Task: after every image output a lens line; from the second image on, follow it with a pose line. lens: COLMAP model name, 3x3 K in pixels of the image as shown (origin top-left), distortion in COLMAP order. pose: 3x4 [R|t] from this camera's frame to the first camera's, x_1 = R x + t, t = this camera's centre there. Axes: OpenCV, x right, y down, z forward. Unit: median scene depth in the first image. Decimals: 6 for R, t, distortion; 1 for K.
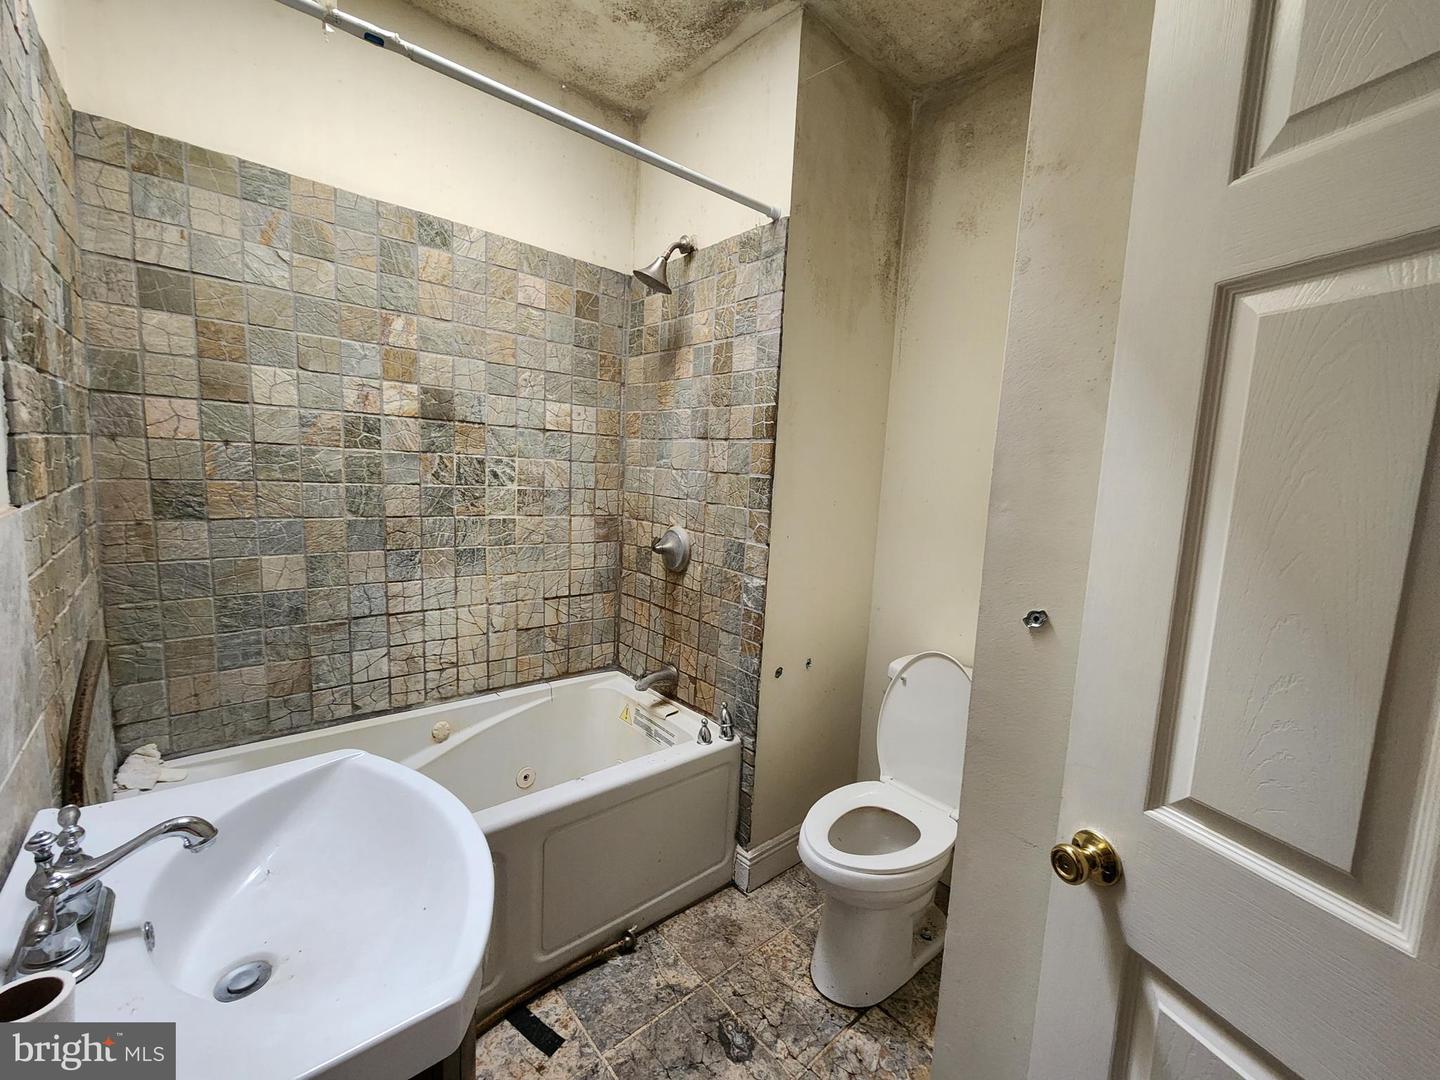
lens RADIAL K [[594.5, 0, 739.5], [0, 594.5, 540.8], [0, 0, 1]] dist [0.003089, -0.005149]
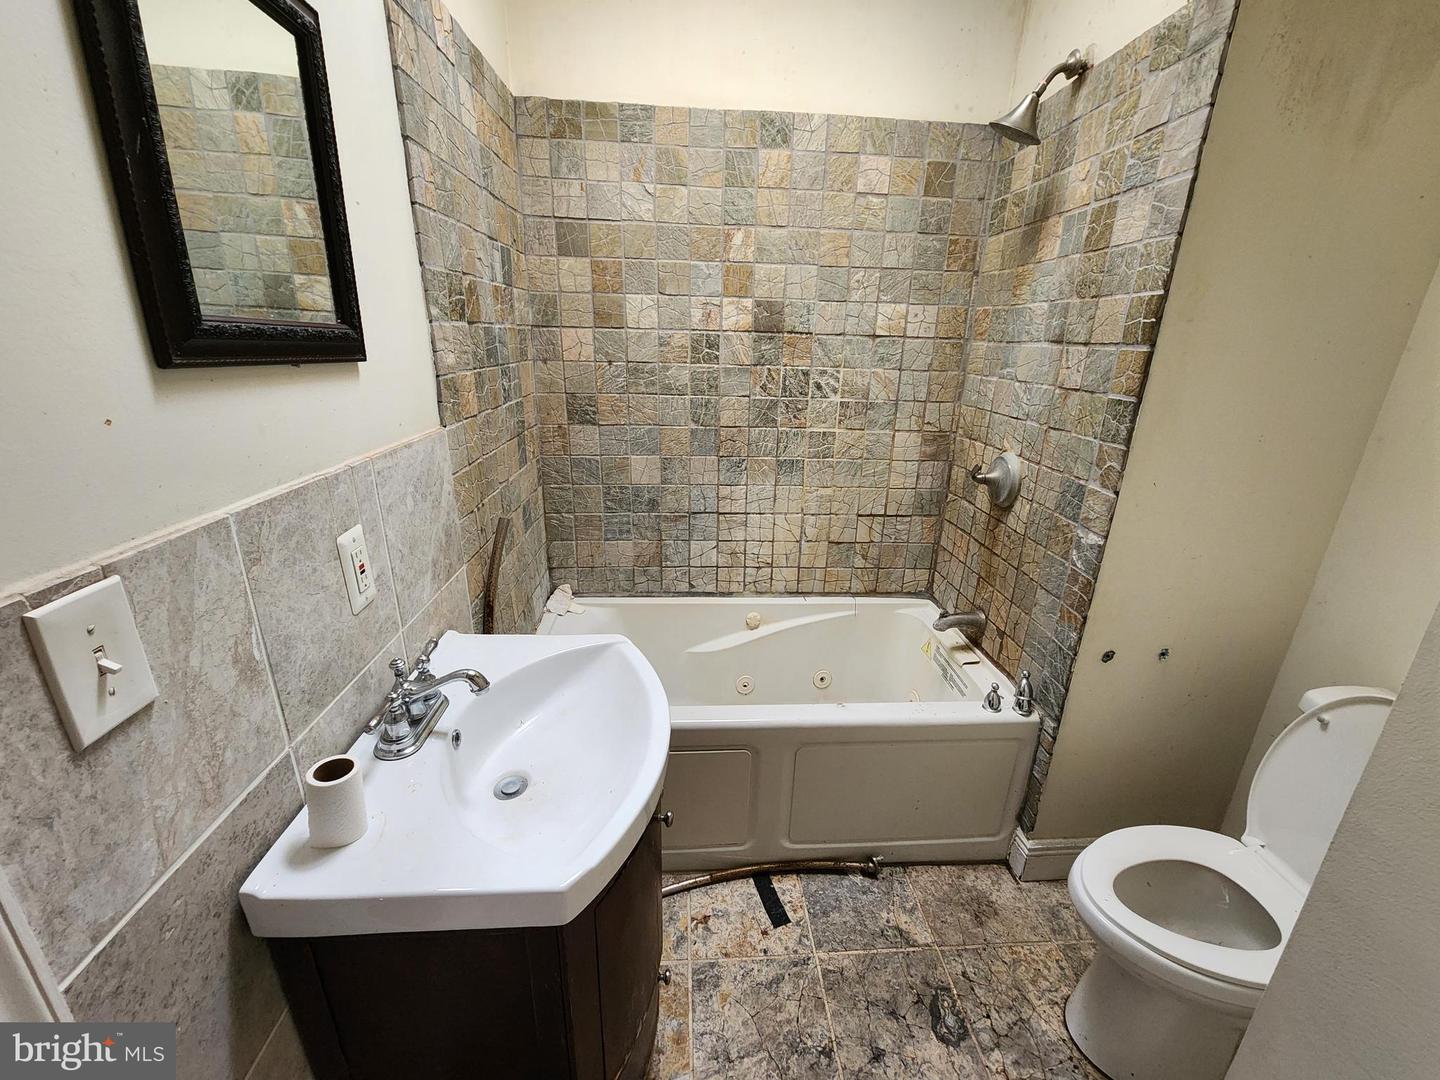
lens RADIAL K [[598.0, 0, 726.8], [0, 598.0, 544.9], [0, 0, 1]] dist [-0.001190, 0.000596]
pose [[0.786742, 0.170924, -0.593146, 0.117484], [-0.059044, 0.977331, 0.203317, -0.052428], [0.614451, -0.124937, 0.779000, 0.108571]]
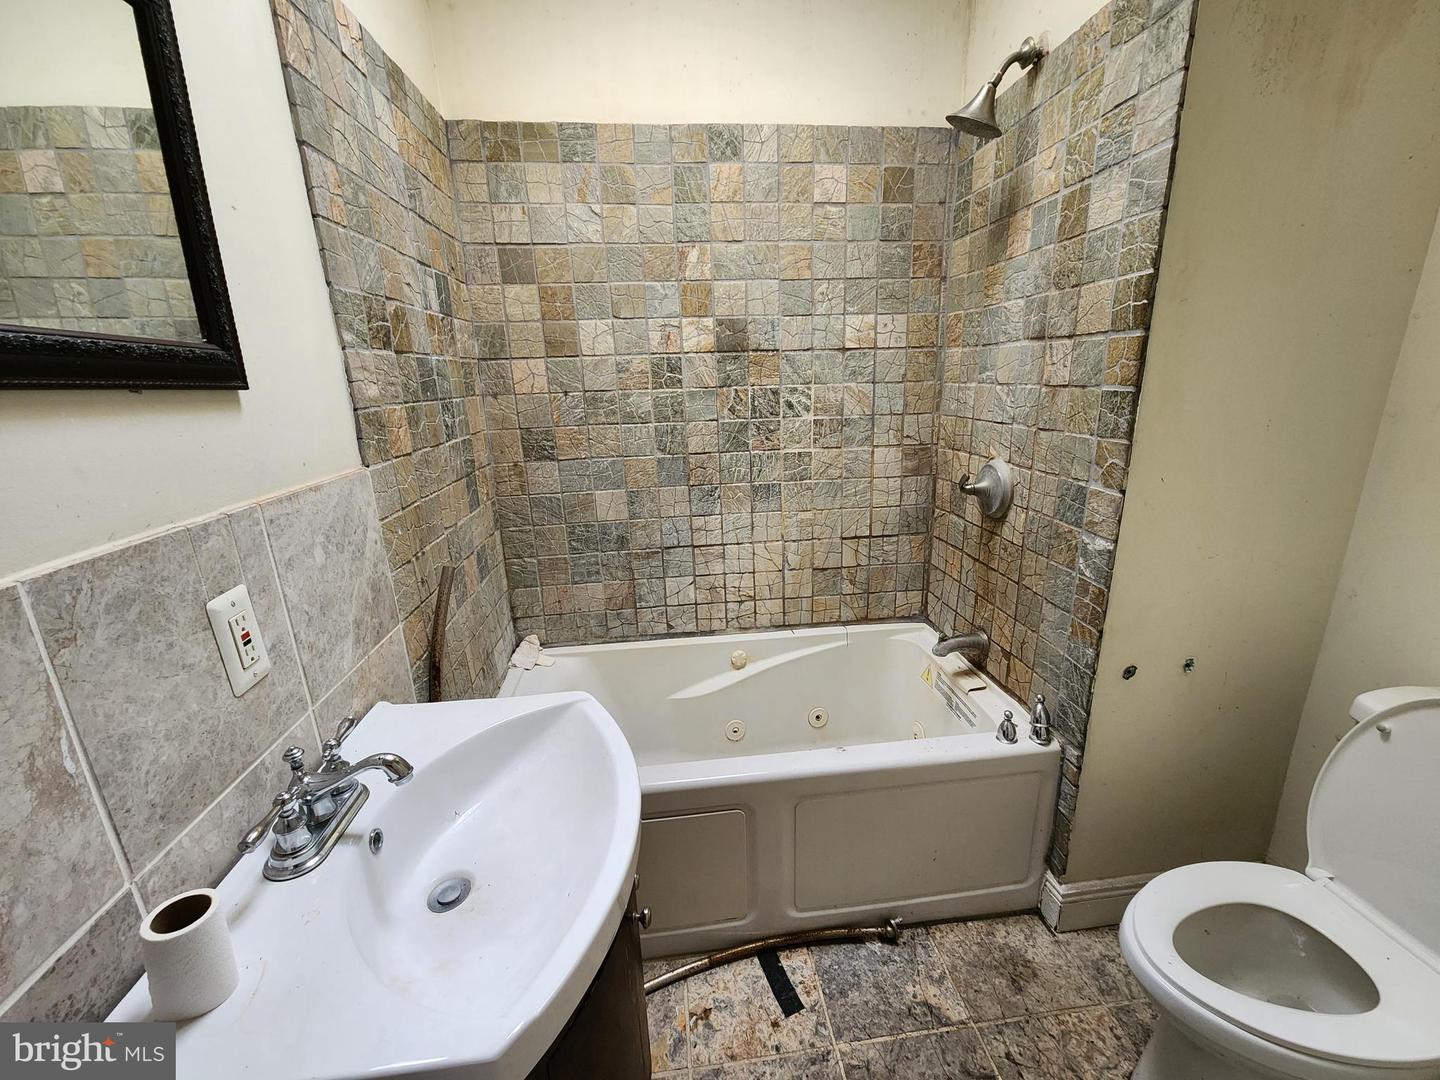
lens RADIAL K [[598.0, 0, 726.8], [0, 598.0, 544.9], [0, 0, 1]] dist [-0.001190, 0.000596]
pose [[0.811166, 0.080717, -0.579219, 0.080458], [0.004792, 0.989479, 0.144600, -0.033843], [0.584797, -0.120070, 0.802244, 0.179714]]
